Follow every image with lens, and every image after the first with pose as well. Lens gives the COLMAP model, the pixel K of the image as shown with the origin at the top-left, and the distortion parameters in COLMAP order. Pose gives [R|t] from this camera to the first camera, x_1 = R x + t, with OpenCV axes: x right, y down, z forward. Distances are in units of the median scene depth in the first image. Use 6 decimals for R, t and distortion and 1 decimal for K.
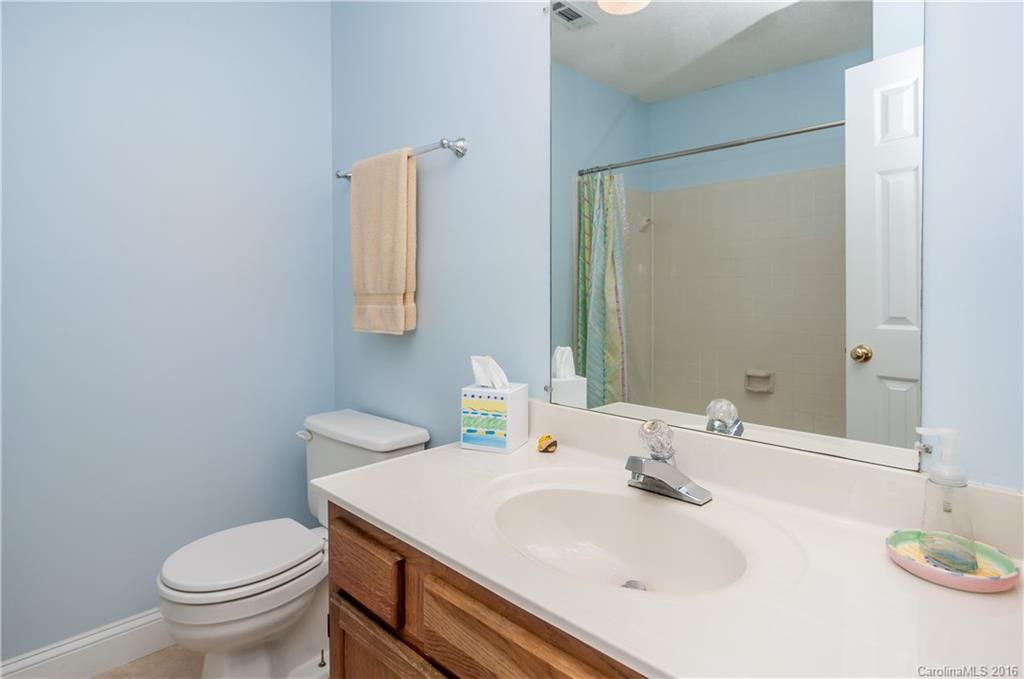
lens RADIAL K [[550.7, 0, 512.7], [0, 550.7, 335.2], [0, 0, 1]] dist [-0.004022, 0.001126]
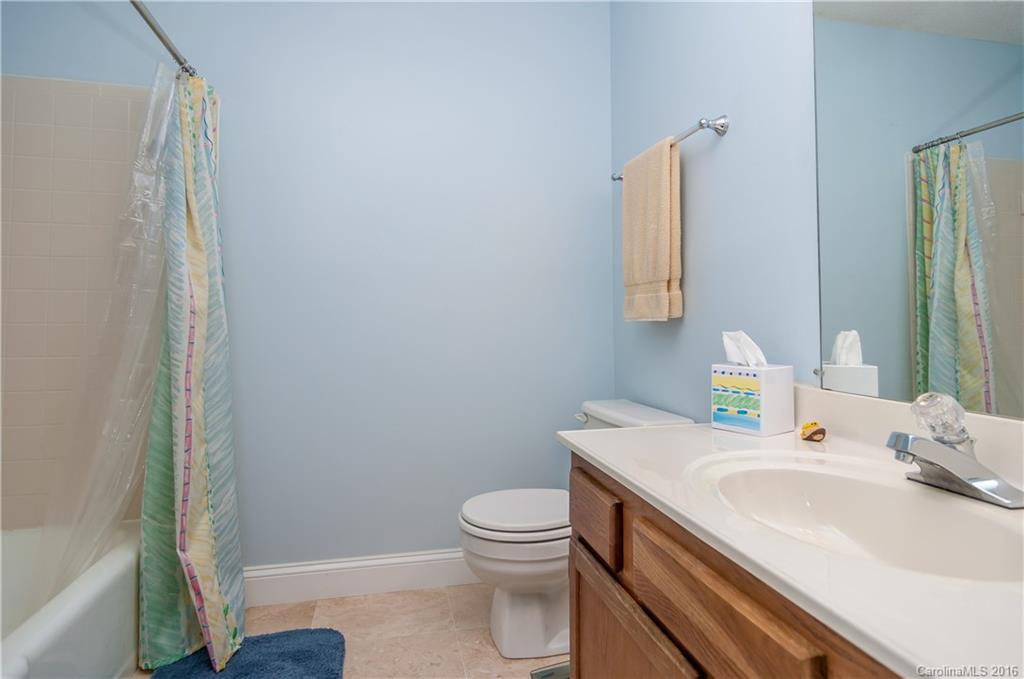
lens RADIAL K [[550.7, 0, 520.3], [0, 550.7, 337.2], [0, 0, 1]] dist [-0.004022, 0.001126]
pose [[0.850150, 0.002254, -0.526535, 0.119841], [-0.028948, 0.998678, -0.042465, 0.090769], [0.525744, 0.051344, 0.849092, -0.003825]]
